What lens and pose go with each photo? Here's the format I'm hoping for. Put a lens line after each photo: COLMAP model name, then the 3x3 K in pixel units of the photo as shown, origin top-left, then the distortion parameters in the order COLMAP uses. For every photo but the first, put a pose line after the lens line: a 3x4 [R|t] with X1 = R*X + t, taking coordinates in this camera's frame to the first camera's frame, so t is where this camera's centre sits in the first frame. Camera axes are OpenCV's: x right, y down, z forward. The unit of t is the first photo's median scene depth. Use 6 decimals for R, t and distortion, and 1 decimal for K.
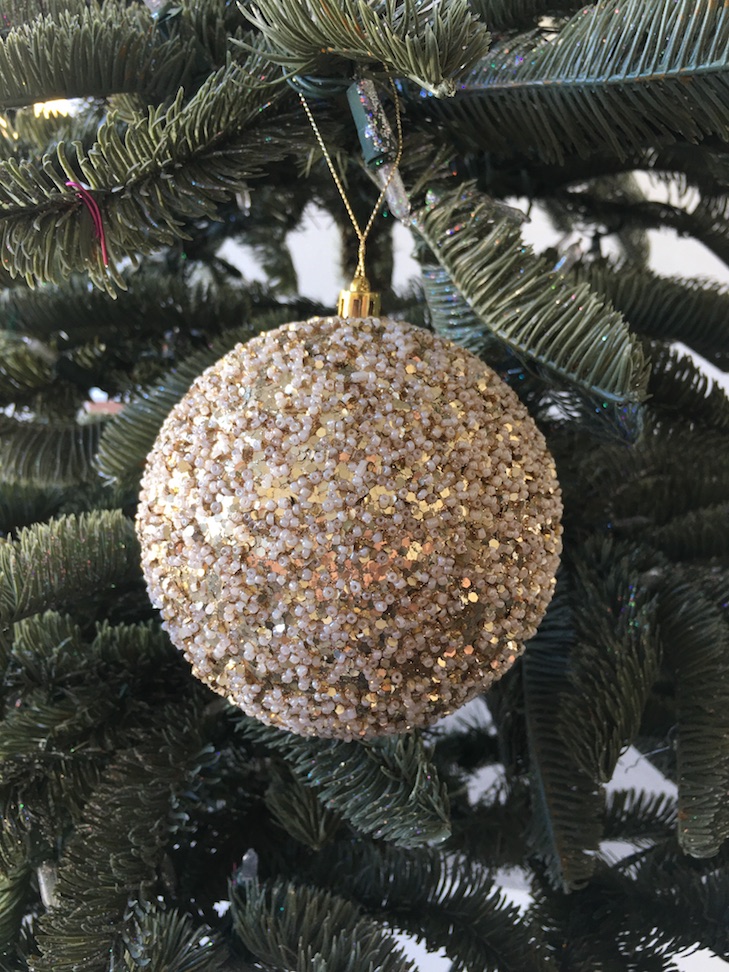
lens RADIAL K [[878.0, 0, 373.1], [0, 878.0, 478.8], [0, 0, 1]] dist [0.078073, -0.161301]
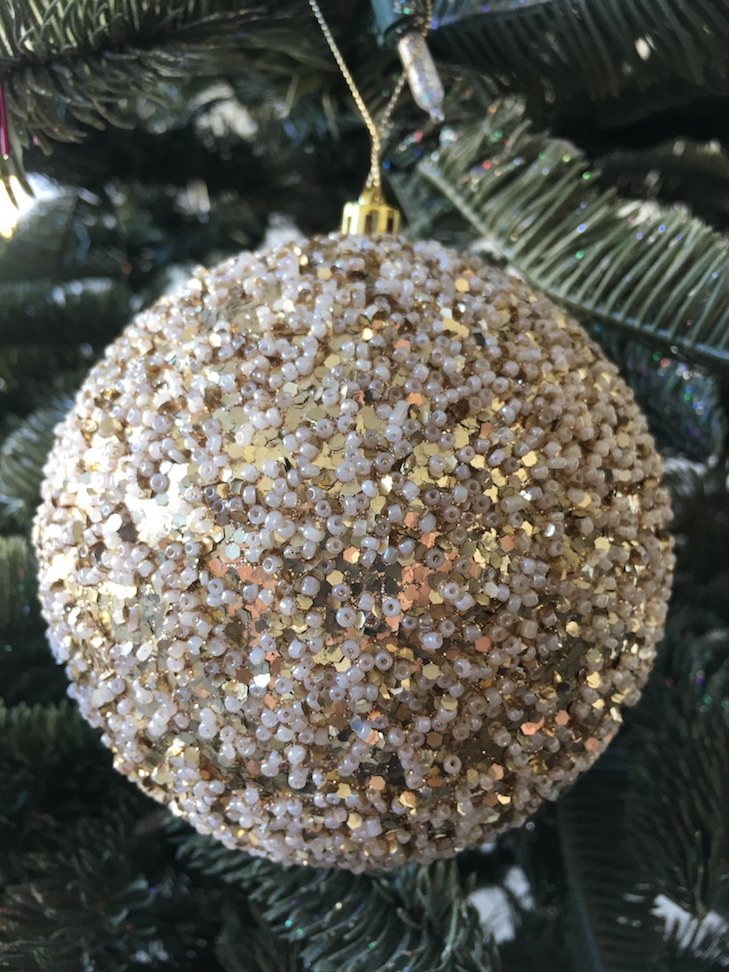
lens RADIAL K [[878.0, 0, 373.1], [0, 878.0, 478.8], [0, 0, 1]] dist [0.078073, -0.161301]
pose [[0.998141, 0.005819, 0.060676, -0.065362], [0.001189, 0.993384, -0.114832, 0.098975], [-0.060943, 0.114690, 0.991530, 0.372827]]
